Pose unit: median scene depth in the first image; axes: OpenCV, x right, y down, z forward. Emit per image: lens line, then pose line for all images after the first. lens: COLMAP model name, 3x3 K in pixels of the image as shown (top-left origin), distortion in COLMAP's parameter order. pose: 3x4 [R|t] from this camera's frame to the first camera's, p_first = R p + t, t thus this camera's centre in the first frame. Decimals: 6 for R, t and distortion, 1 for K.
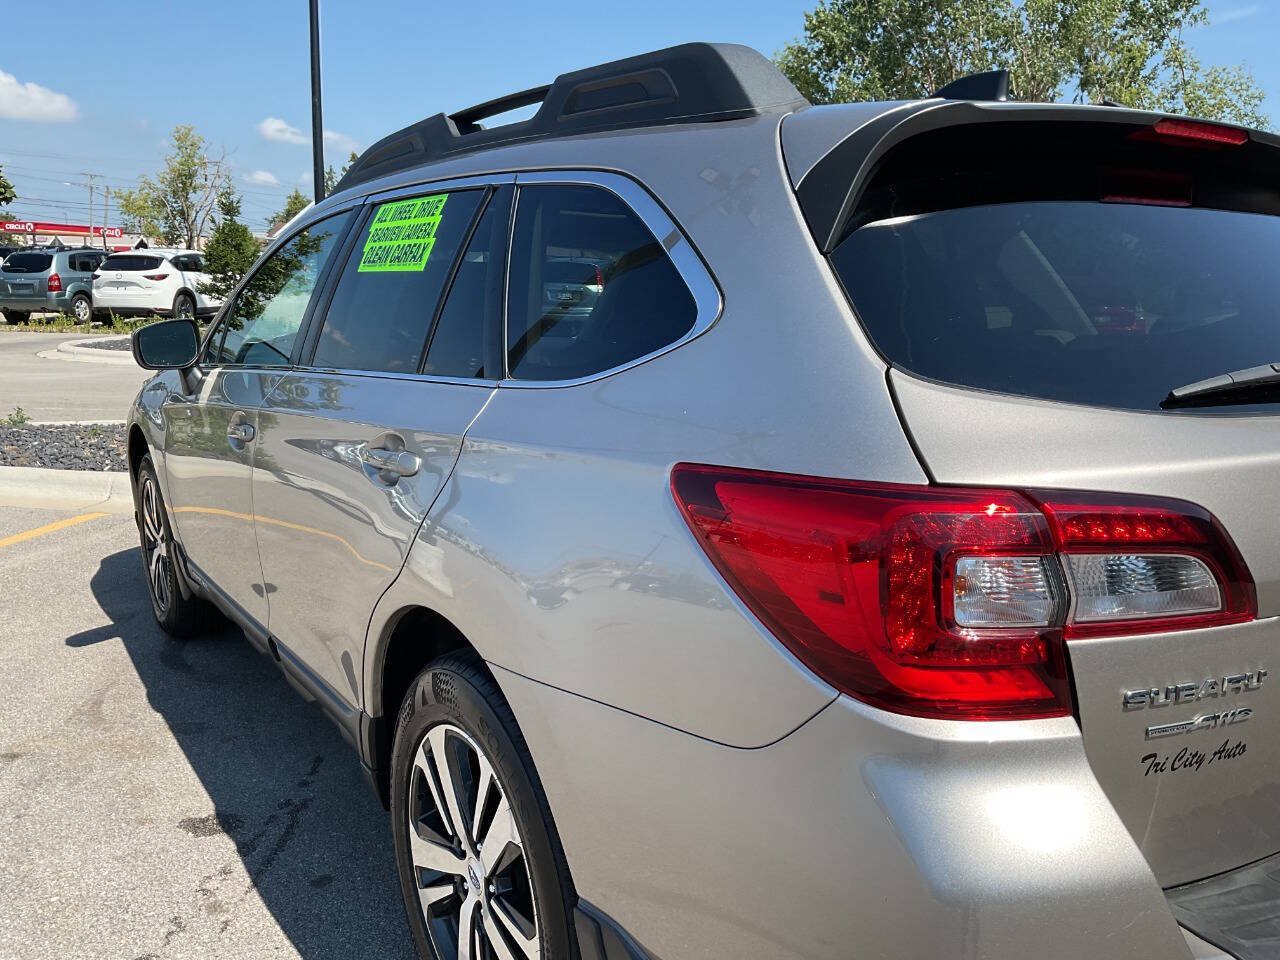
lens RADIAL K [[1078.0, 0, 635.0], [0, 1078.0, 473.6], [0, 0, 1]] dist [0.049314, -0.093850]
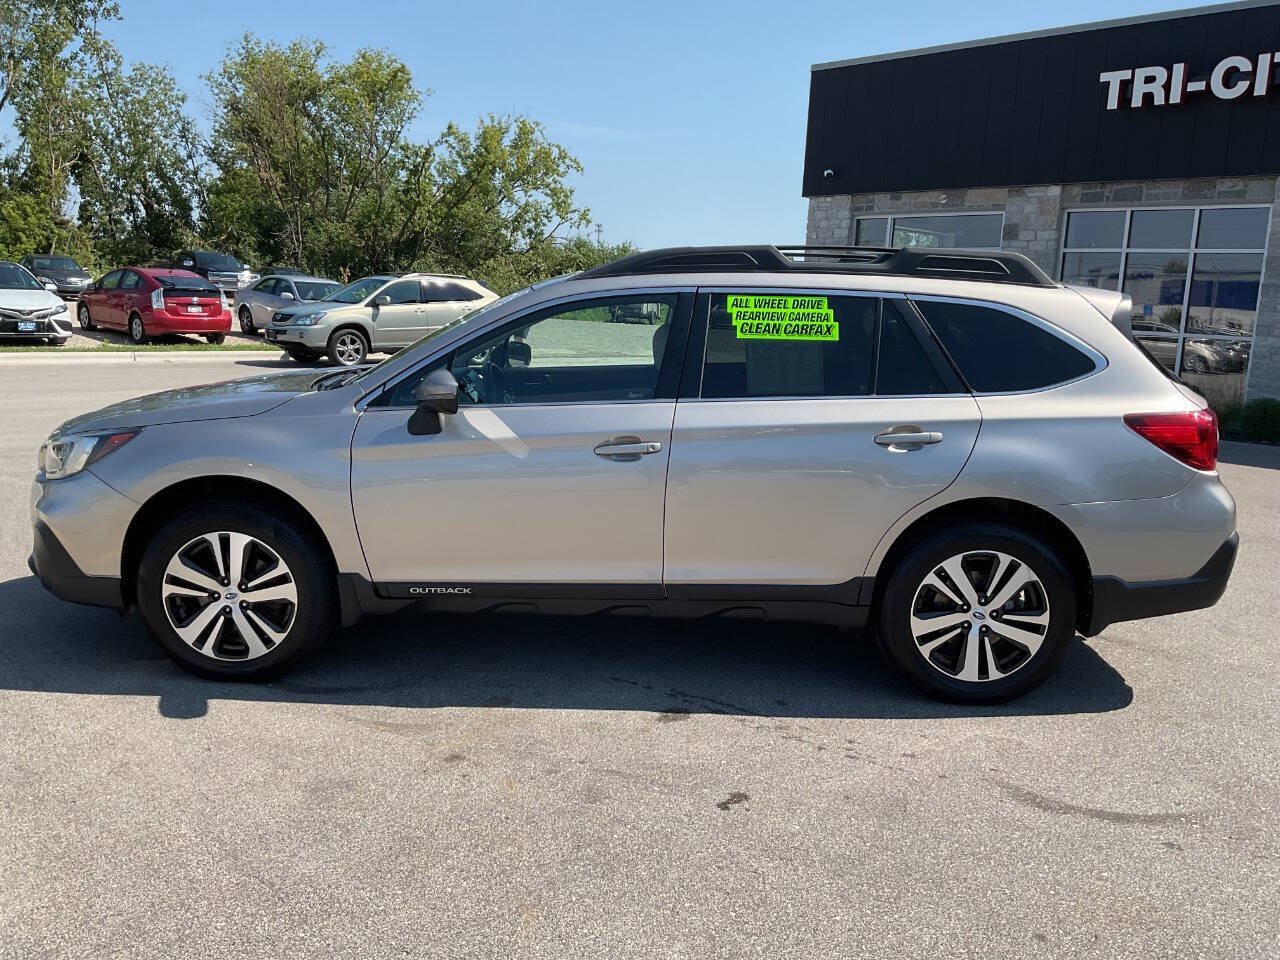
lens RADIAL K [[1081.4, 0, 630.8], [0, 1081.4, 481.6], [0, 0, 1]] dist [0.083975, -0.124572]
pose [[0.571560, -0.140369, 0.808465, -1.898312], [0.120086, 0.988961, 0.086810, -0.148785], [-0.811726, 0.047468, 0.582107, 0.210308]]
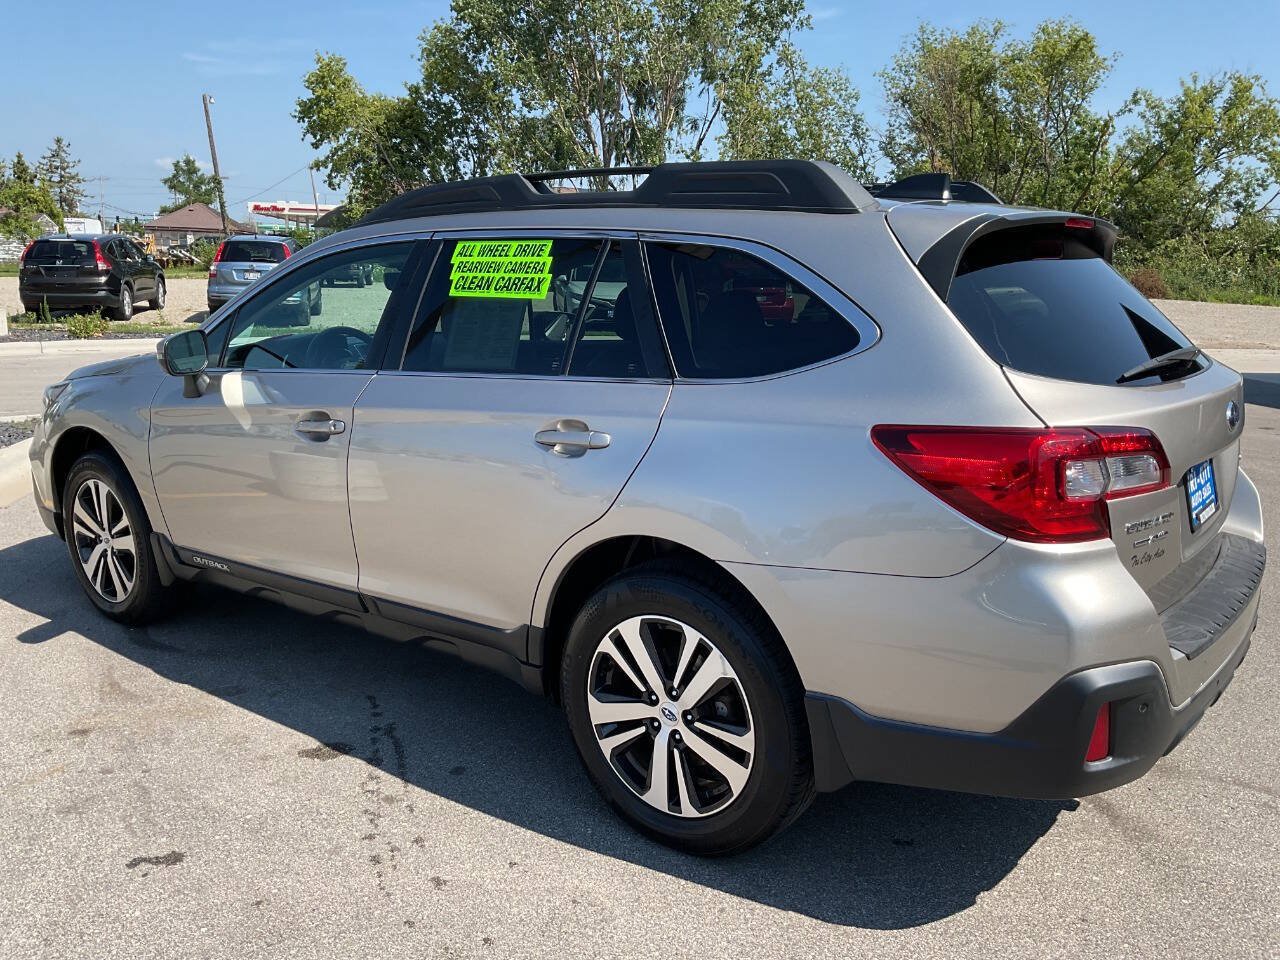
lens RADIAL K [[1079.1, 0, 626.0], [0, 1079.1, 475.0], [0, 0, 1]] dist [0.048884, -0.075316]
pose [[0.949497, -0.064085, 0.307162, -0.517495], [0.057129, 0.997867, 0.031595, -0.004055], [-0.308532, -0.012451, 0.951132, -0.313210]]
